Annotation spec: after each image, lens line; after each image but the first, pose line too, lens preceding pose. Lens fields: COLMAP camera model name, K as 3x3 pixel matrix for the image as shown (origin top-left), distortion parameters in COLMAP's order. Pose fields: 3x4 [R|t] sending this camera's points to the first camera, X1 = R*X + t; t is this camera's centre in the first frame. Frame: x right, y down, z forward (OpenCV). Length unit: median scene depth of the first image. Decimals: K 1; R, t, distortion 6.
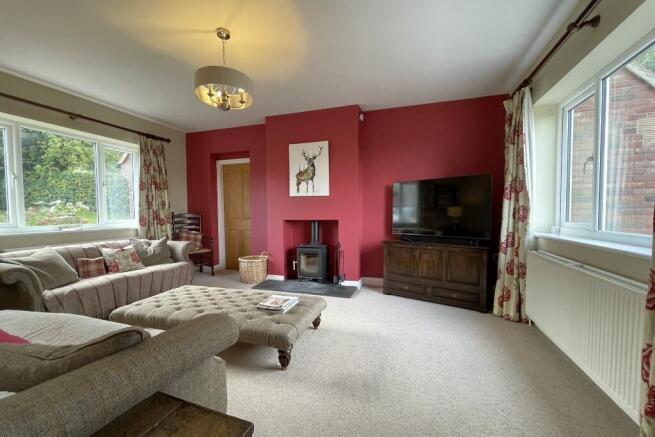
lens RADIAL K [[270.5, 0, 323.1], [0, 270.5, 224.1], [0, 0, 1]] dist [-0.002241, -0.001505]
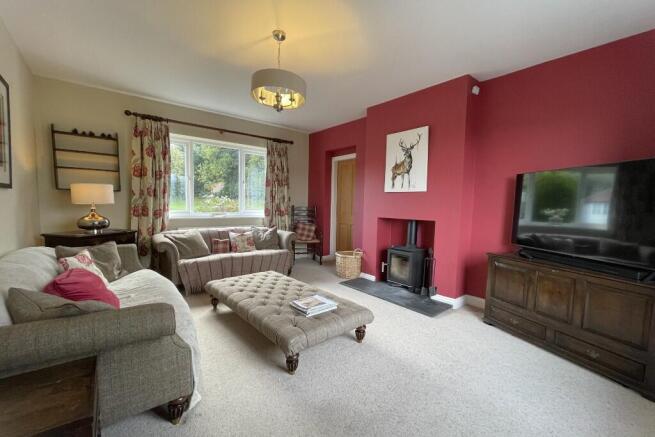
lens RADIAL K [[270.5, 0, 327.3], [0, 270.5, 225.4], [0, 0, 1]] dist [-0.002241, -0.001505]
pose [[0.850400, 0.068737, -0.521628, 0.211003], [-0.053114, 0.997580, 0.044866, -0.021404], [0.523450, -0.010448, 0.851993, 0.119021]]
